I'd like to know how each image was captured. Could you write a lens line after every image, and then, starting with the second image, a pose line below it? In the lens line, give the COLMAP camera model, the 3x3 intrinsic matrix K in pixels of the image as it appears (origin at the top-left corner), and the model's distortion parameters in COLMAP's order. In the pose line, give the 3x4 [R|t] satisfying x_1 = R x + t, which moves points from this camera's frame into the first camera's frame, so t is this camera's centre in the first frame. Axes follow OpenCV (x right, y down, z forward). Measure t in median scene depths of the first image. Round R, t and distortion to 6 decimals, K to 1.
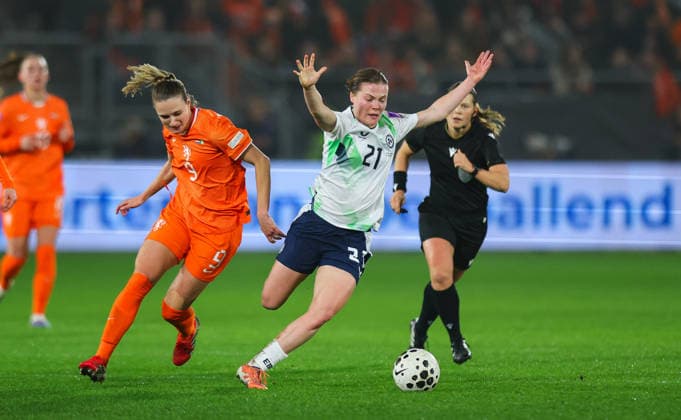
lens RADIAL K [[273.3, 0, 340.2], [0, 273.3, 213.2], [0, 0, 1]] dist [-0.002362, 0.000126]
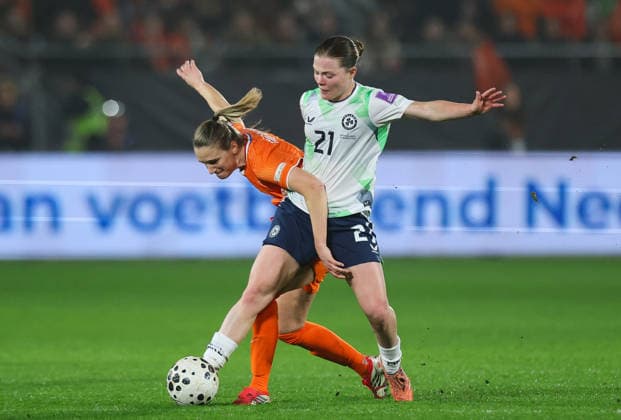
lens RADIAL K [[336.0, 0, 310.6], [0, 336.0, 210.7], [0, 0, 1]] dist [0.001102, -0.000673]
pose [[0.999962, -0.002546, 0.008388, 0.629197], [0.002574, 0.999991, -0.003324, -0.002548], [-0.008380, 0.003346, 0.999959, -0.042731]]
